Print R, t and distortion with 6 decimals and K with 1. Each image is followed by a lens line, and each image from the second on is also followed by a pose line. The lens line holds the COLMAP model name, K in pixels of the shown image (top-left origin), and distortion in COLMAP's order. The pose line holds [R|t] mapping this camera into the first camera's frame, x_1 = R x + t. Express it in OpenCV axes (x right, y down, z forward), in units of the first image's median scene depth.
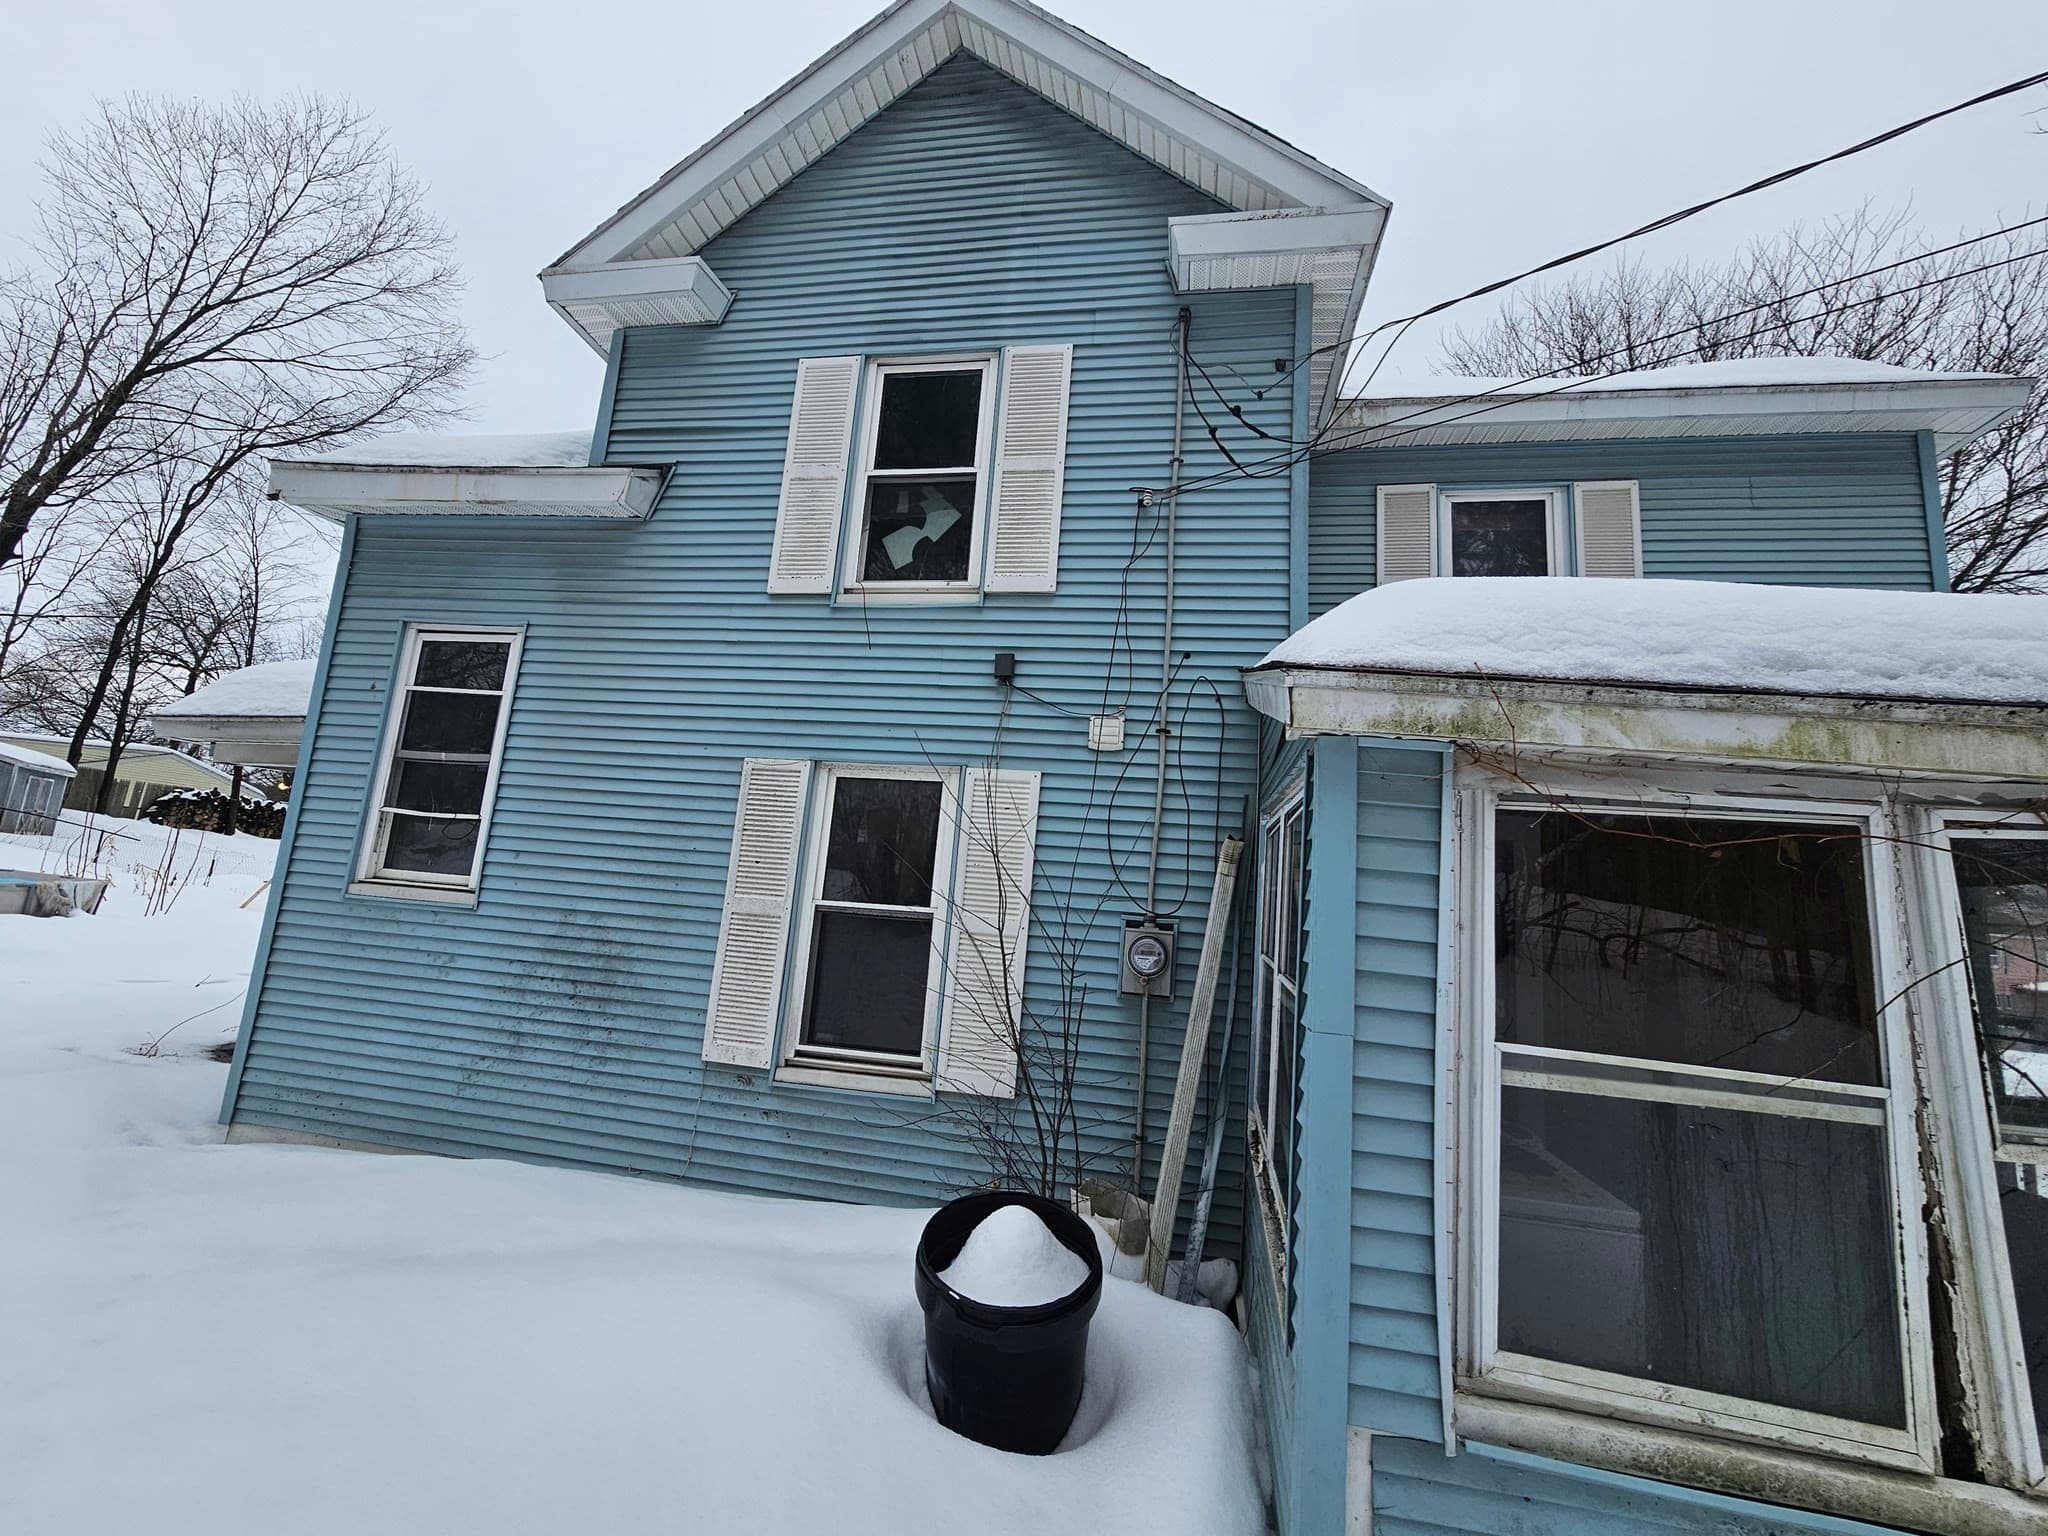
lens RADIAL K [[838.4, 0, 1024.2], [0, 838.4, 778.7], [0, 0, 1]] dist [-0.002975, 0.000298]
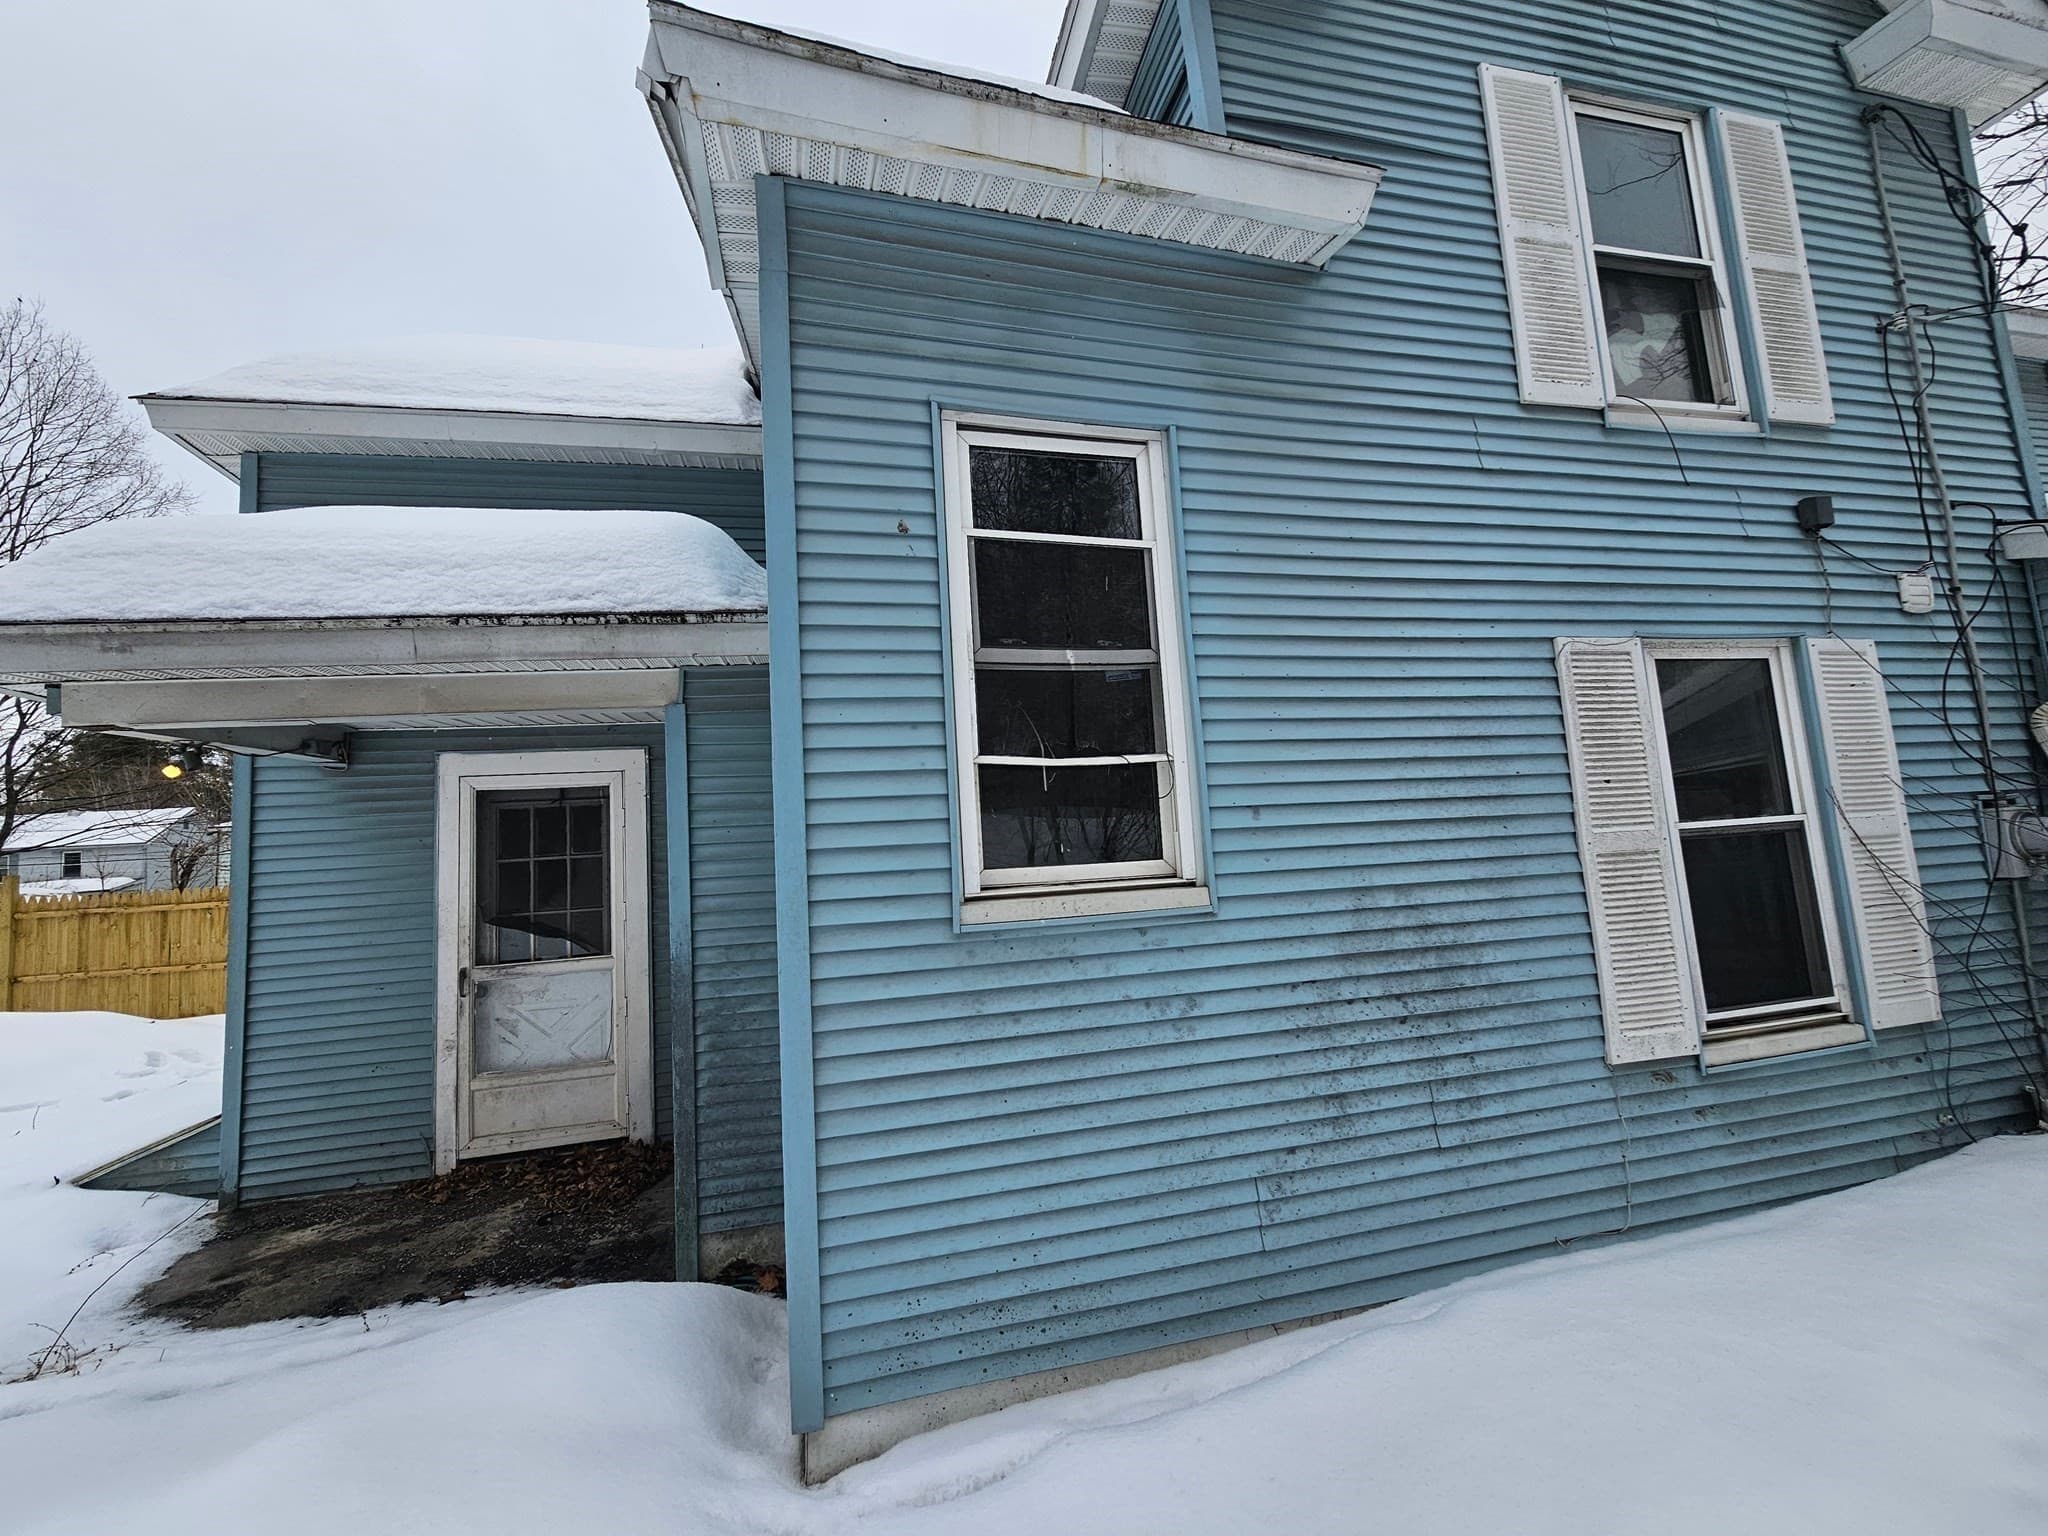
lens RADIAL K [[838.4, 0, 1027.1], [0, 838.4, 776.3], [0, 0, 1]] dist [-0.002975, 0.000298]
pose [[0.907743, -0.091735, 0.409375, -1.112802], [0.062167, 0.994440, 0.084992, 0.003737], [-0.414896, -0.051701, 0.908399, 0.584386]]
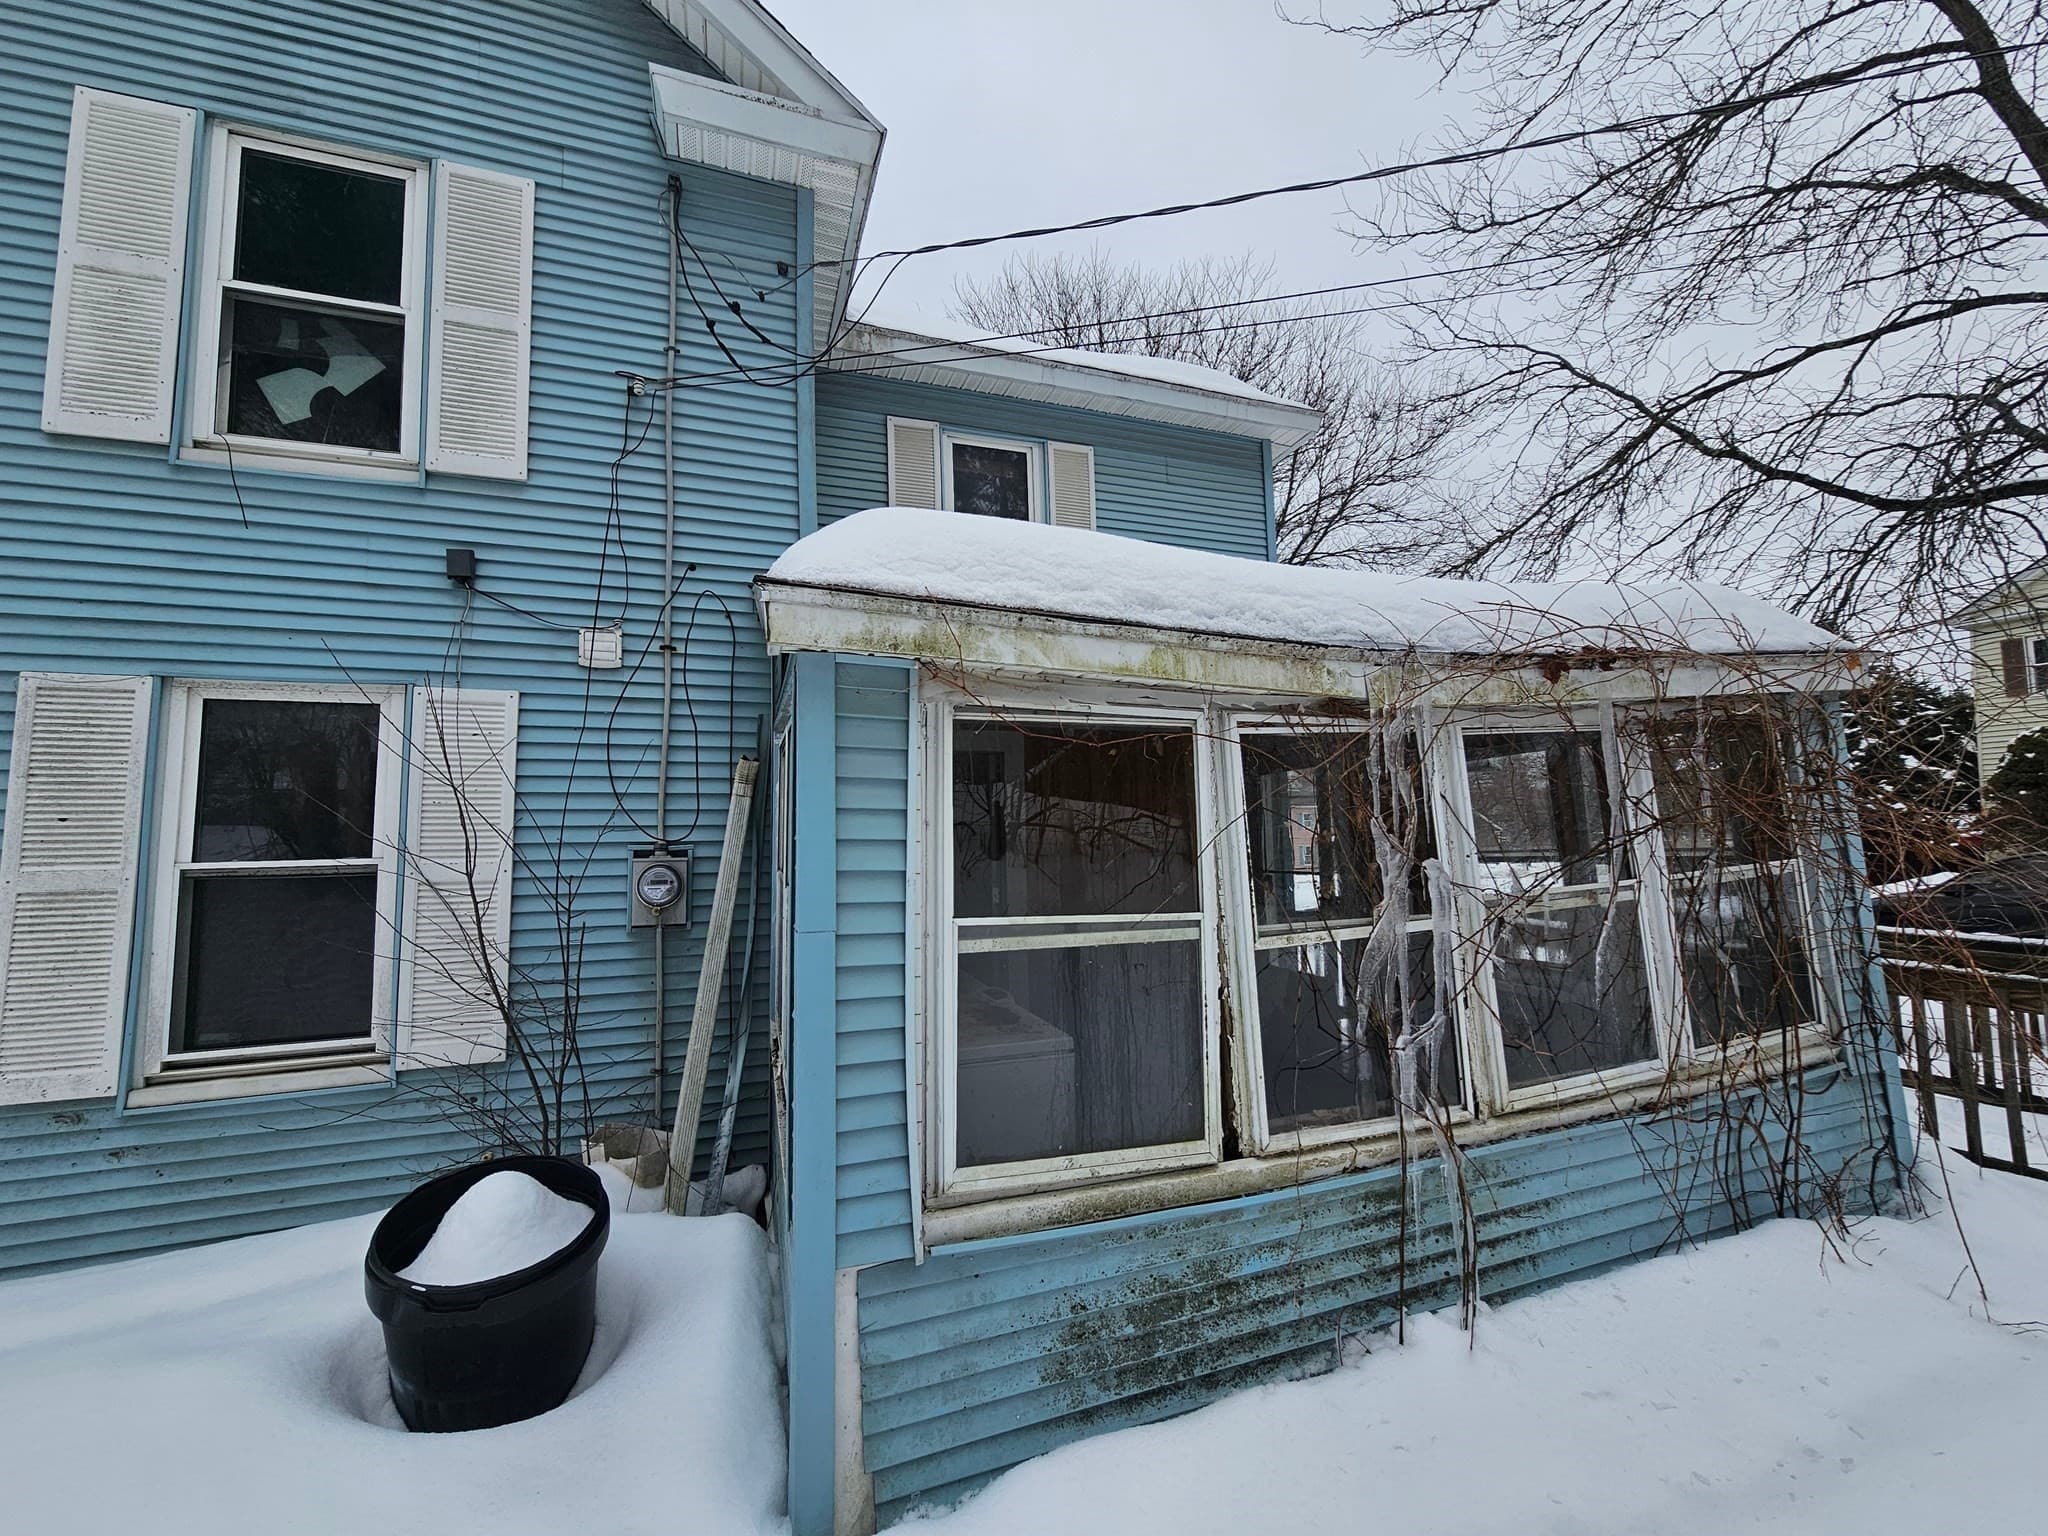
lens RADIAL K [[838.4, 0, 1031.7], [0, 838.4, 780.3], [0, 0, 1]] dist [-0.002975, 0.000298]
pose [[0.861942, -0.053578, 0.504168, 0.035680], [0.007416, 0.995627, 0.093126, 0.006415], [-0.506953, -0.076531, 0.858570, -0.022027]]
